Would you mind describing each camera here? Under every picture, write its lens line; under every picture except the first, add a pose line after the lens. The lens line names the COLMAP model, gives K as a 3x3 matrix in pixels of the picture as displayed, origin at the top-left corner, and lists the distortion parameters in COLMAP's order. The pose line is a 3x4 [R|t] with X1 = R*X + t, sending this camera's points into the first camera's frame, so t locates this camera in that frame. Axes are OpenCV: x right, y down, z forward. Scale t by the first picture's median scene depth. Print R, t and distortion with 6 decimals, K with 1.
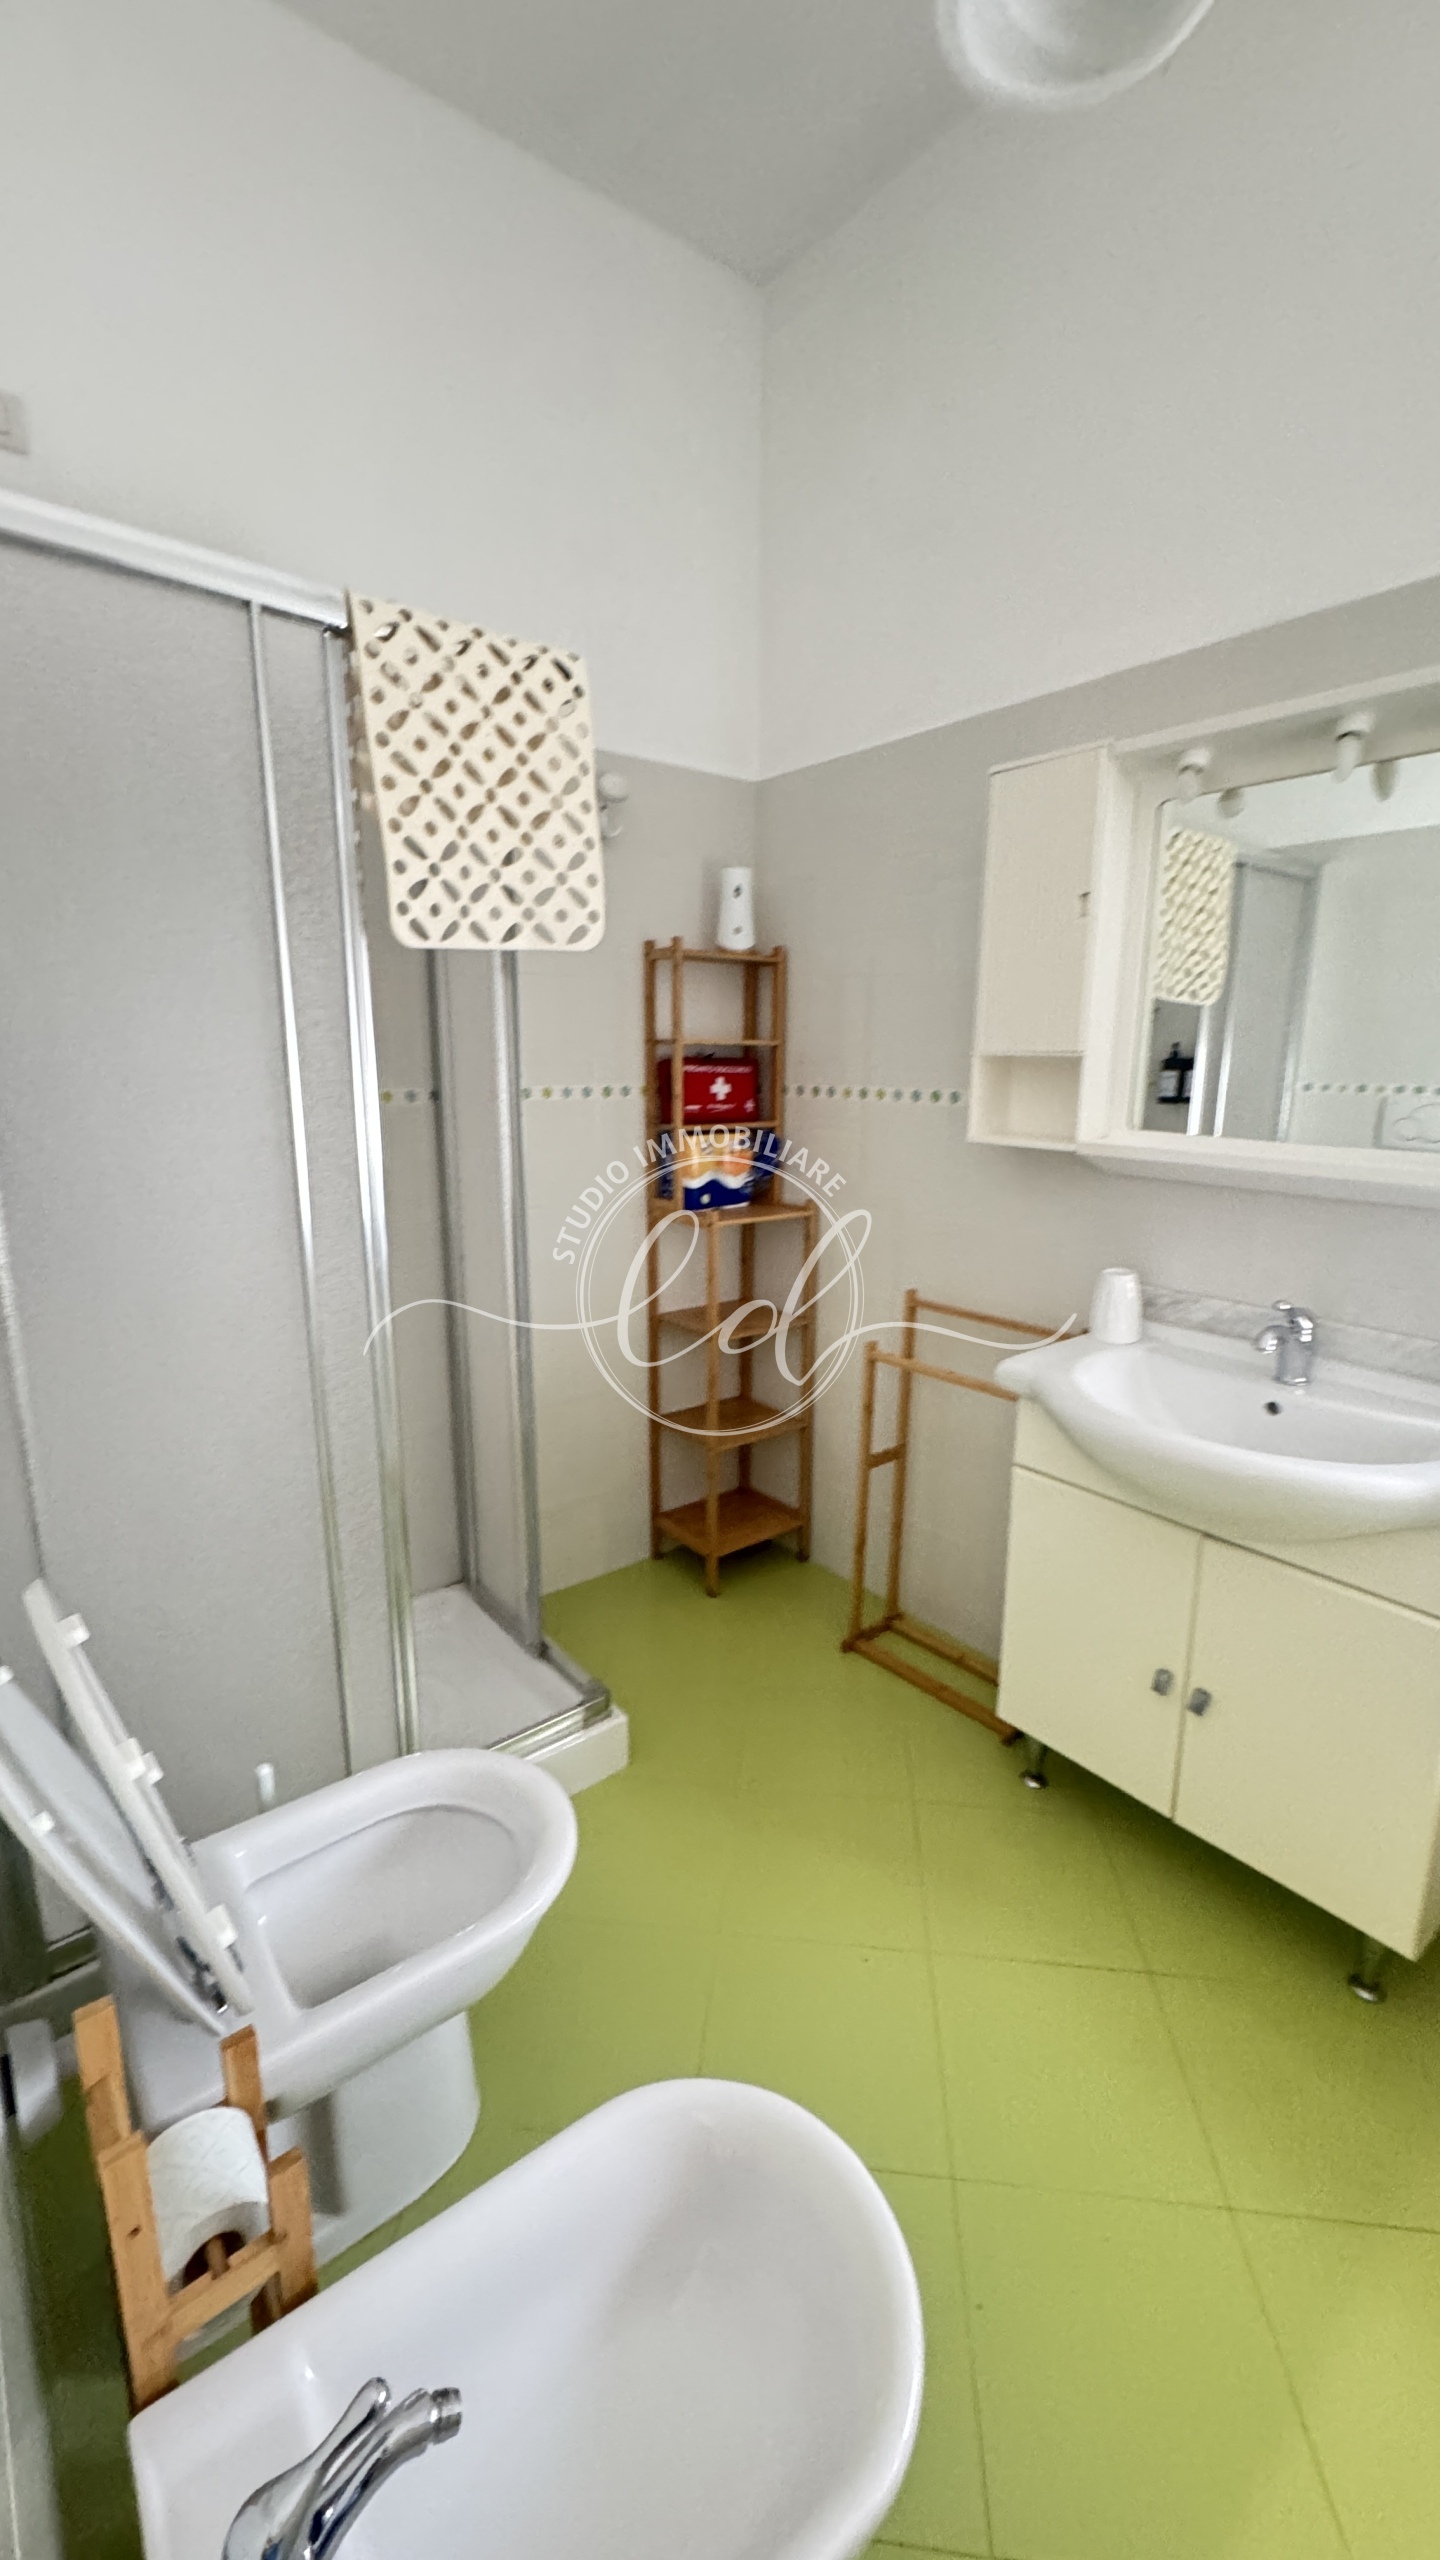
lens RADIAL K [[1024.5, 0, 724.8], [0, 1024.5, 1278.8], [0, 0, 1]] dist [-0.005531, 0.001055]
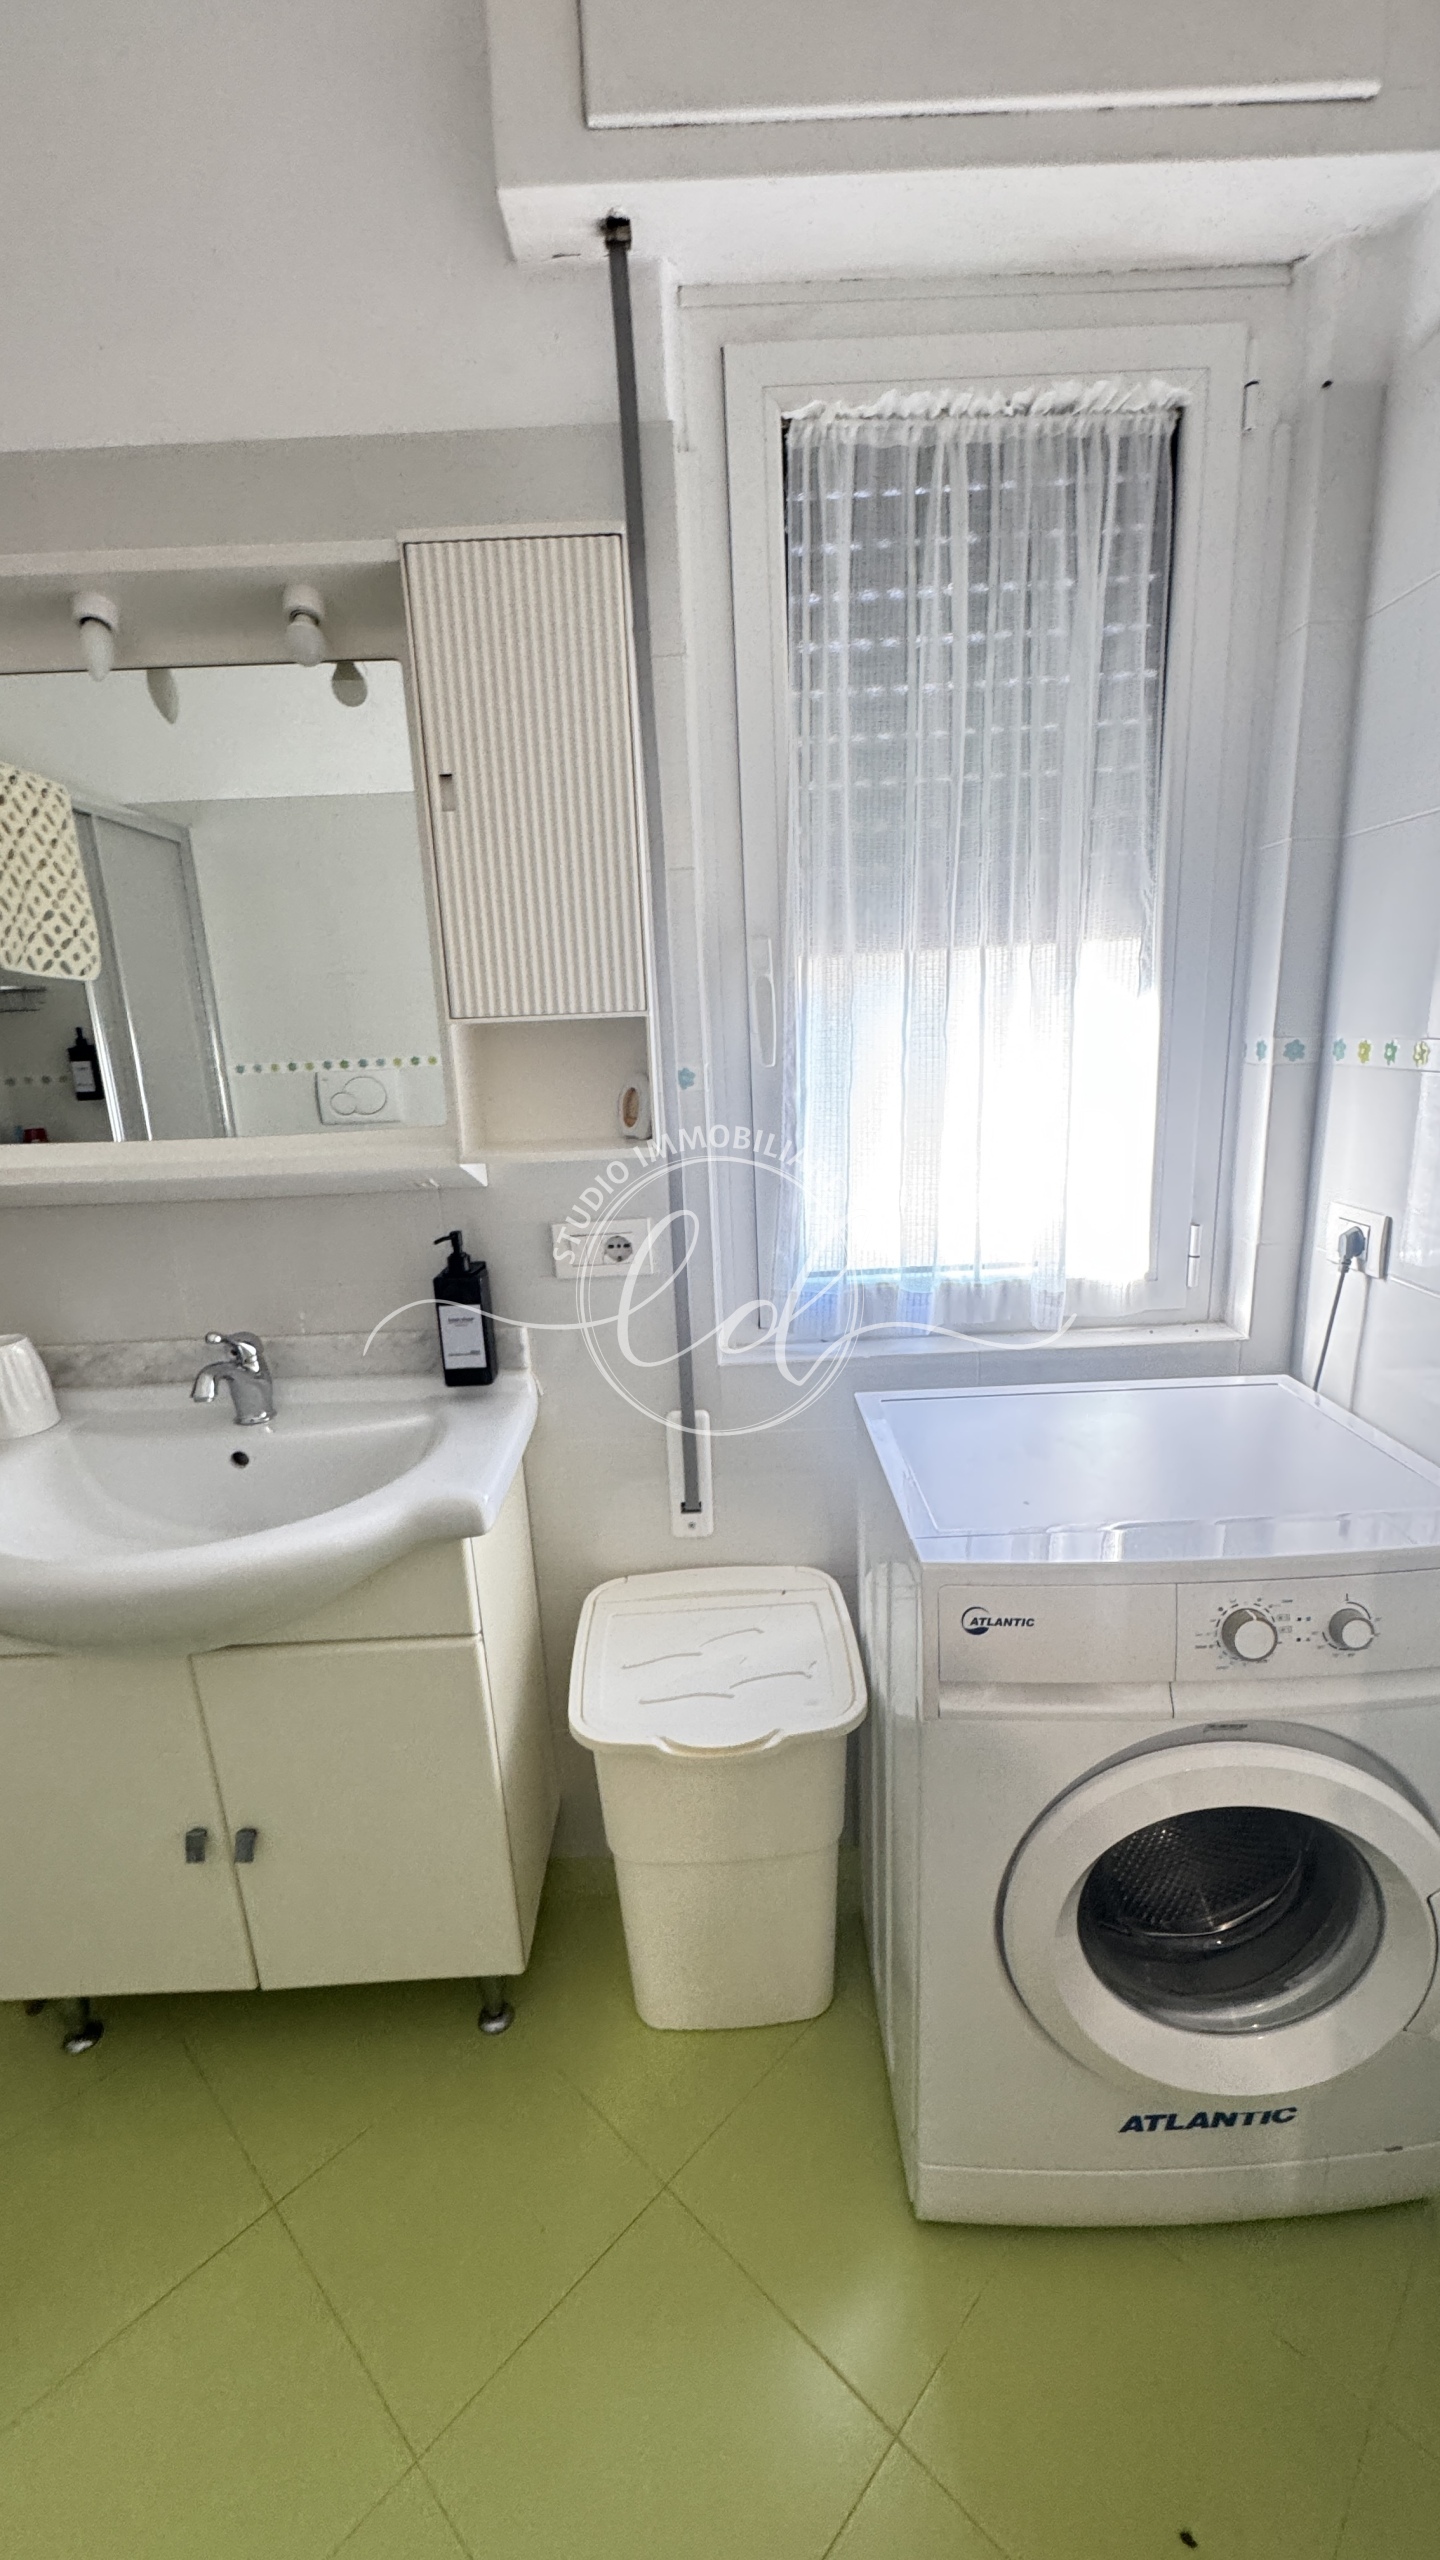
lens RADIAL K [[1024.5, 0, 724.8], [0, 1024.5, 1278.8], [0, 0, 1]] dist [-0.005531, 0.001055]
pose [[0.613717, -0.224855, 0.756830, 0.163050], [0.215076, 0.969948, 0.113767, -0.021955], [-0.759667, 0.092955, 0.643634, 0.138573]]
